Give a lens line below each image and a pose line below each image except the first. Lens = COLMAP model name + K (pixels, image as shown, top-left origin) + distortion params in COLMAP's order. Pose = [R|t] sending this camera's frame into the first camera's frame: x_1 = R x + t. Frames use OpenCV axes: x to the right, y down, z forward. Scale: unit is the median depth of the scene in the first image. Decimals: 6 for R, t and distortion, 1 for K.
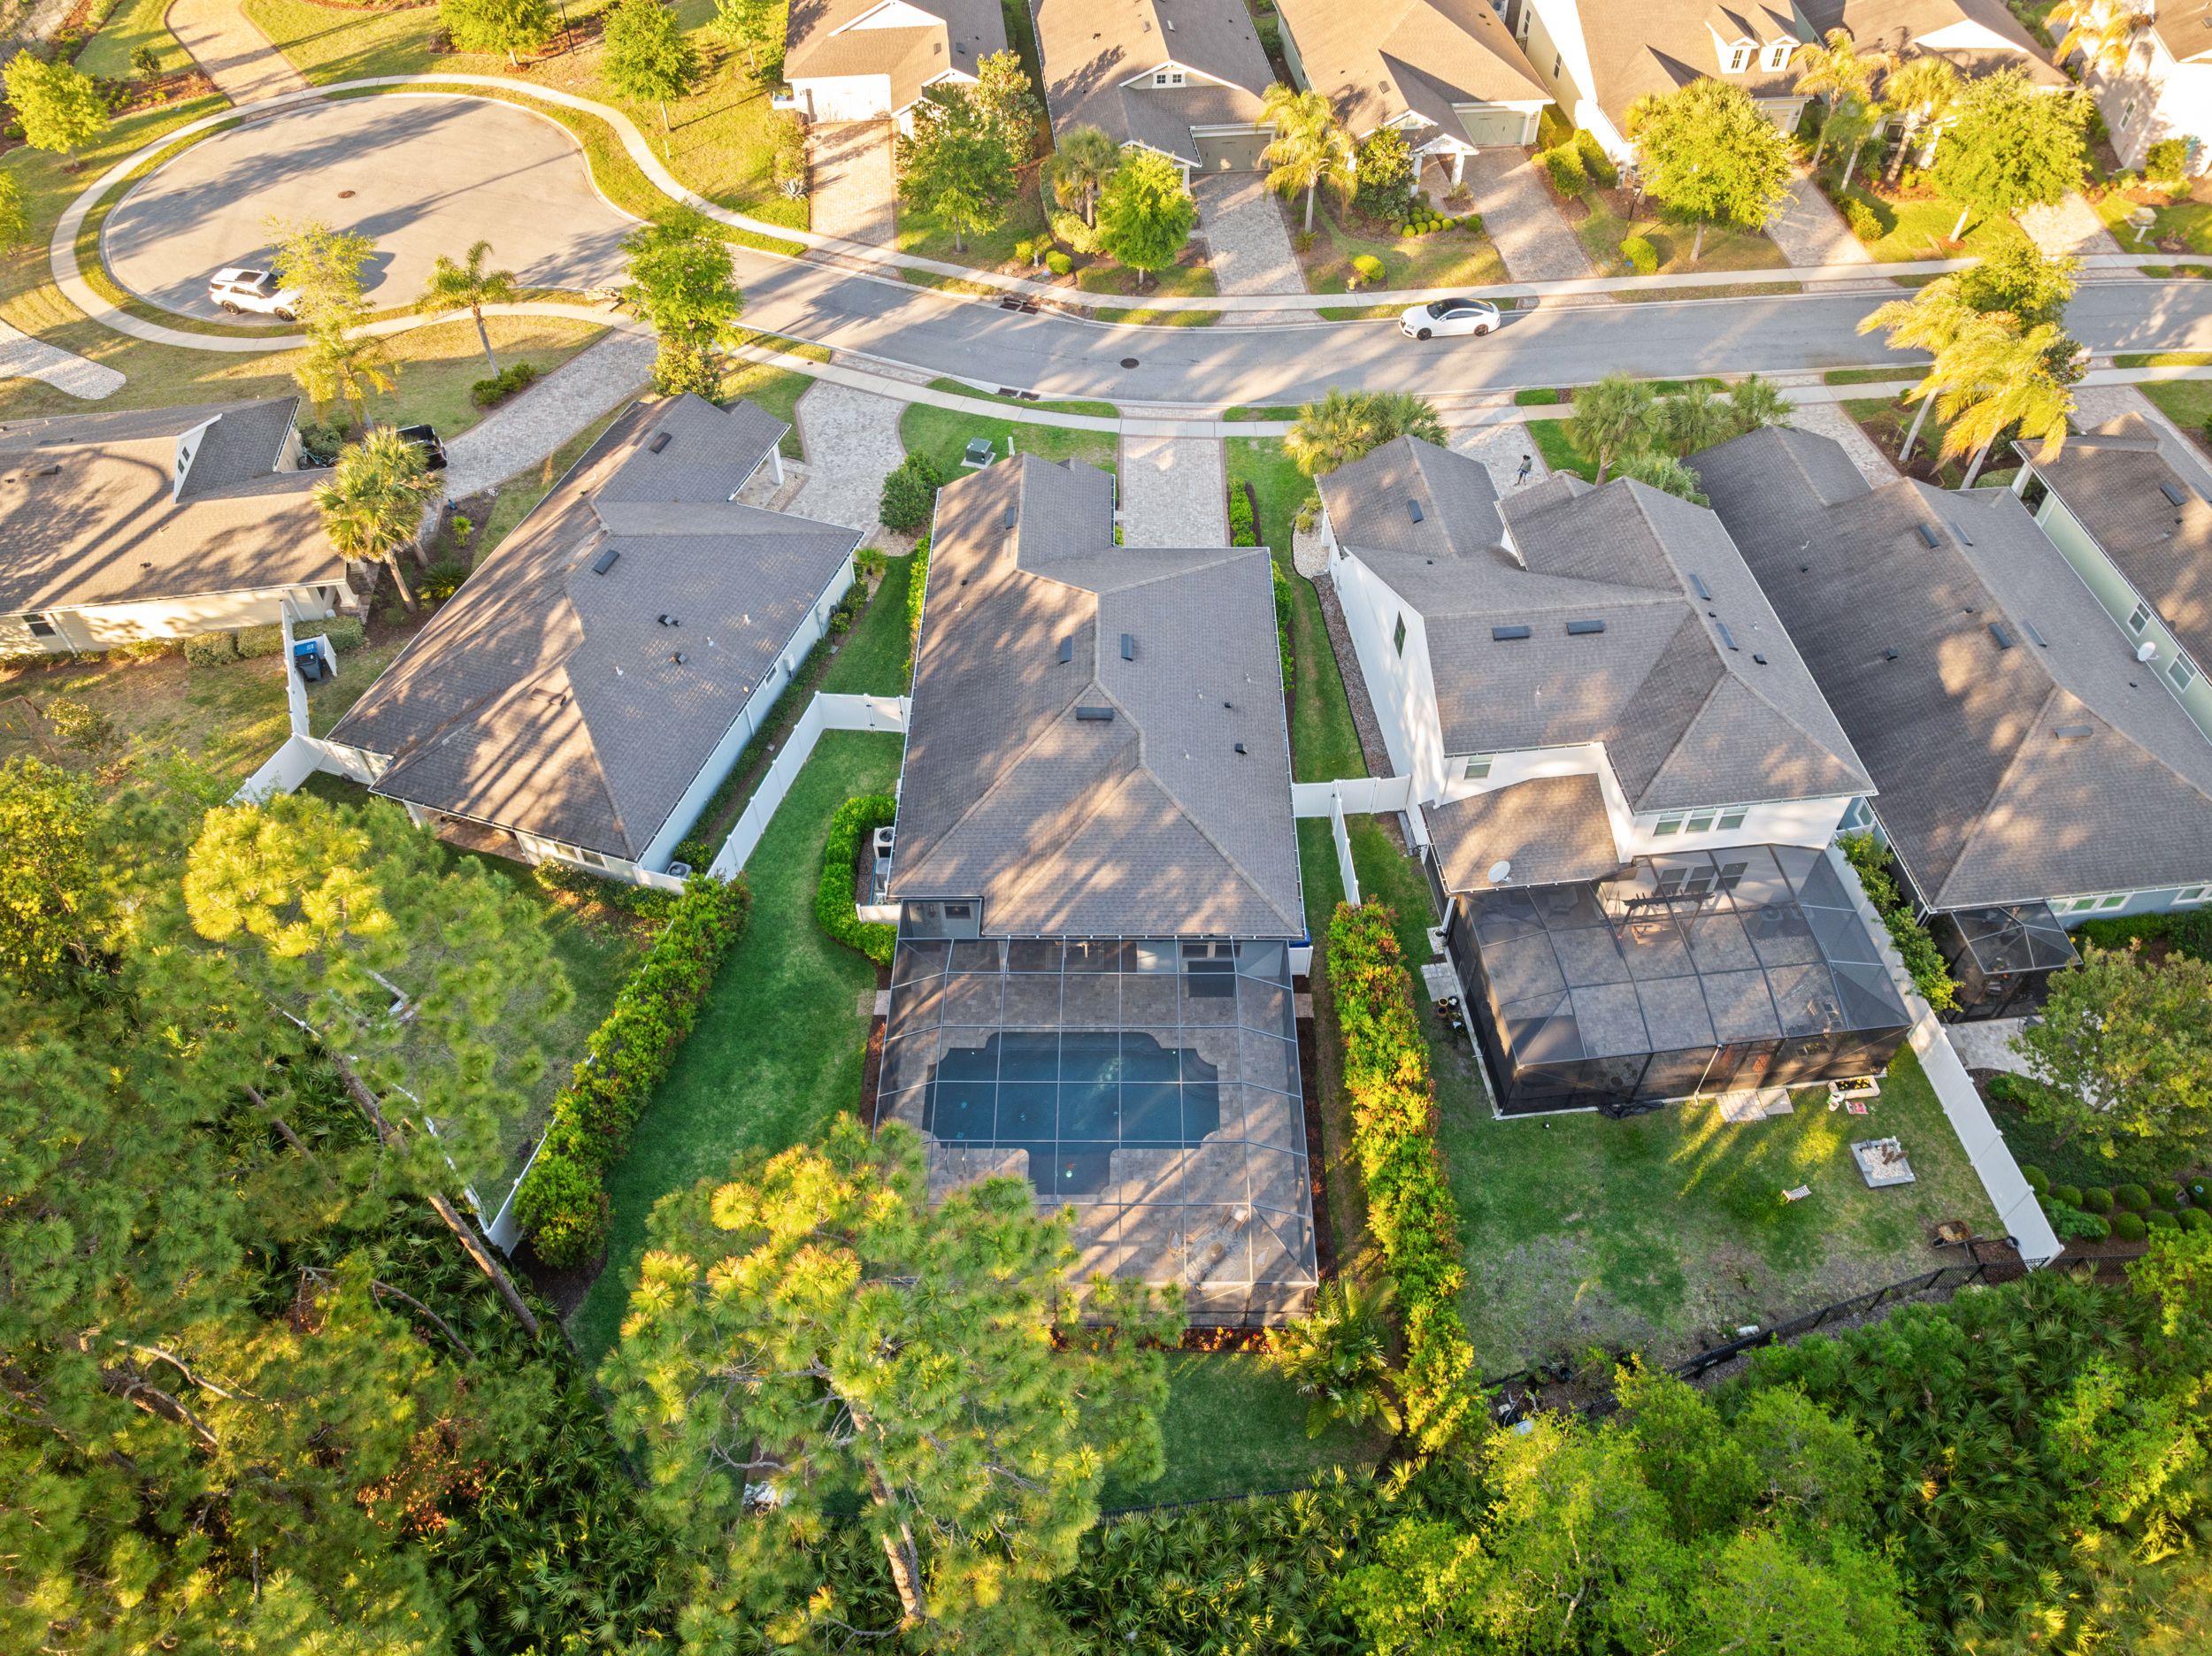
lens RADIAL K [[1548.5, 0, 1110.3], [0, 1548.5, 827.9], [0, 0, 1]] dist [-0.034694, 0.005931]
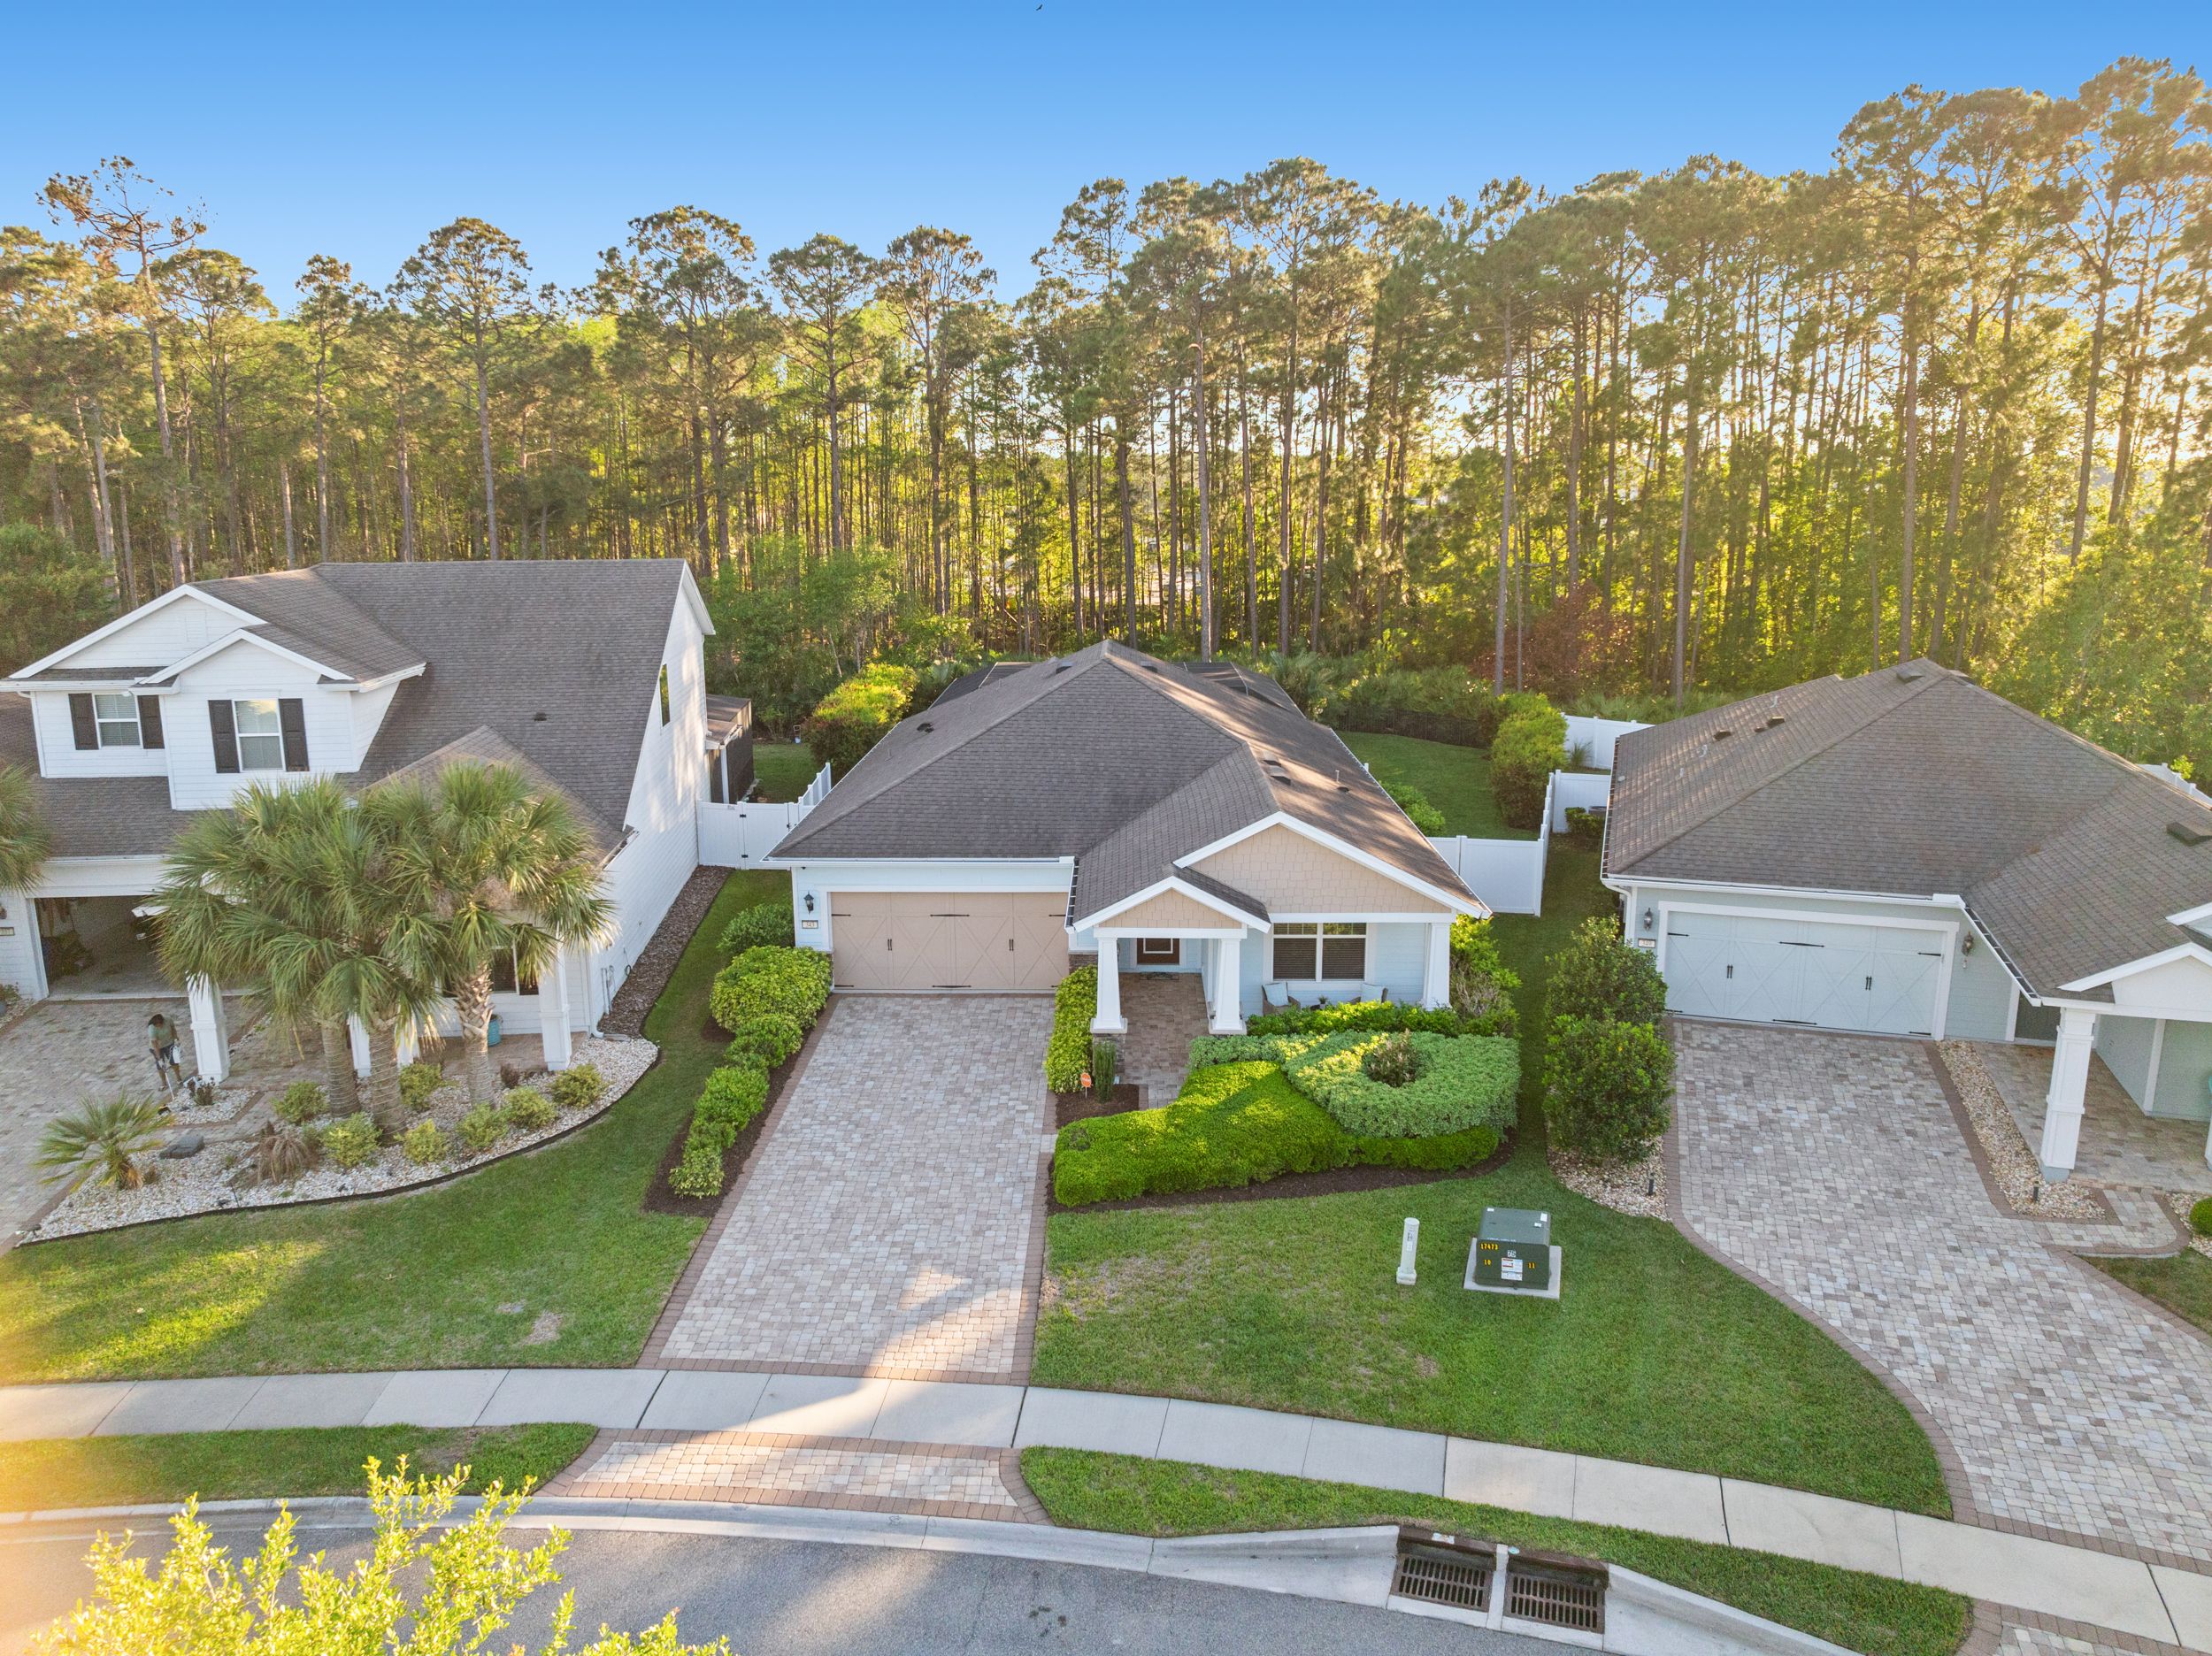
lens RADIAL K [[1551.4, 0, 1121.9], [0, 1551.4, 817.9], [0, 0, 1]] dist [-0.056796, 0.028580]
pose [[-0.999987, -0.002209, -0.004585, -0.009099], [-0.005082, 0.480712, 0.876864, -0.605511], [0.000267, 0.876876, -0.480717, 1.198109]]
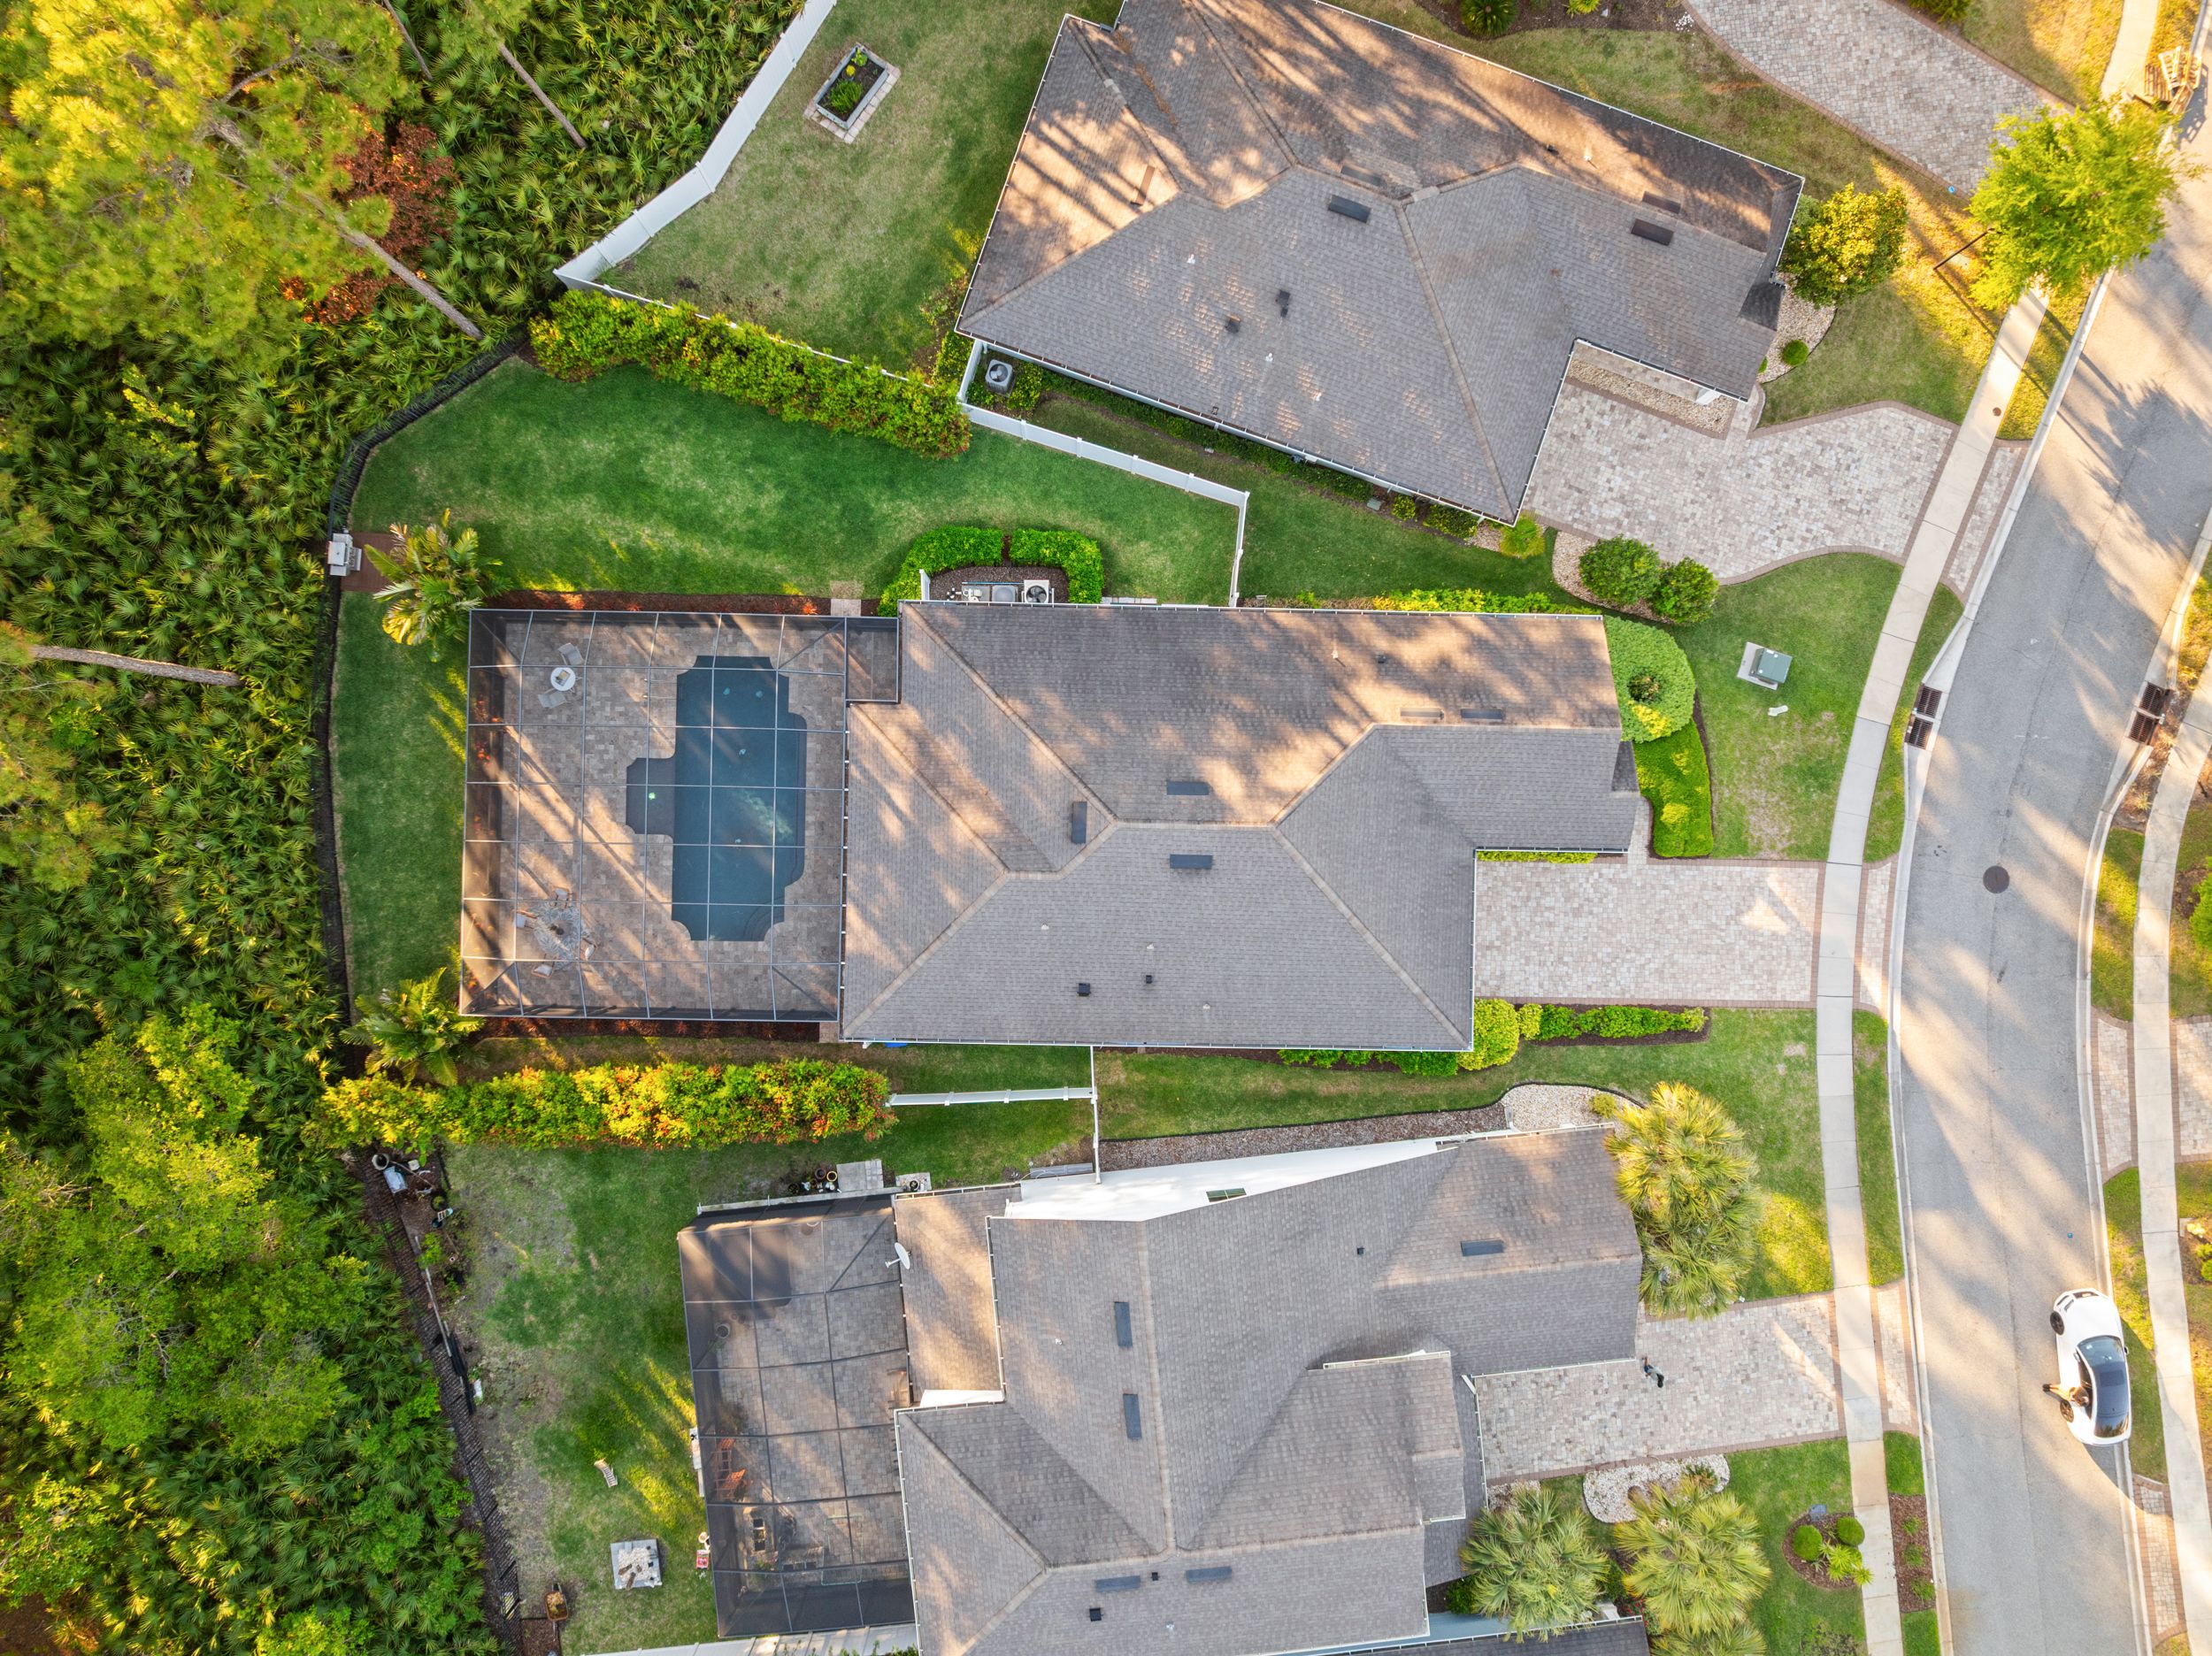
lens RADIAL K [[1551.4, 0, 1121.9], [0, 1551.4, 817.9], [0, 0, 1]] dist [-0.056796, 0.028580]
pose [[-0.012921, 0.999799, -0.015338, 0.001249], [-0.772814, -0.000252, 0.634633, -0.521363], [0.634501, 0.020053, 0.772661, 0.286406]]
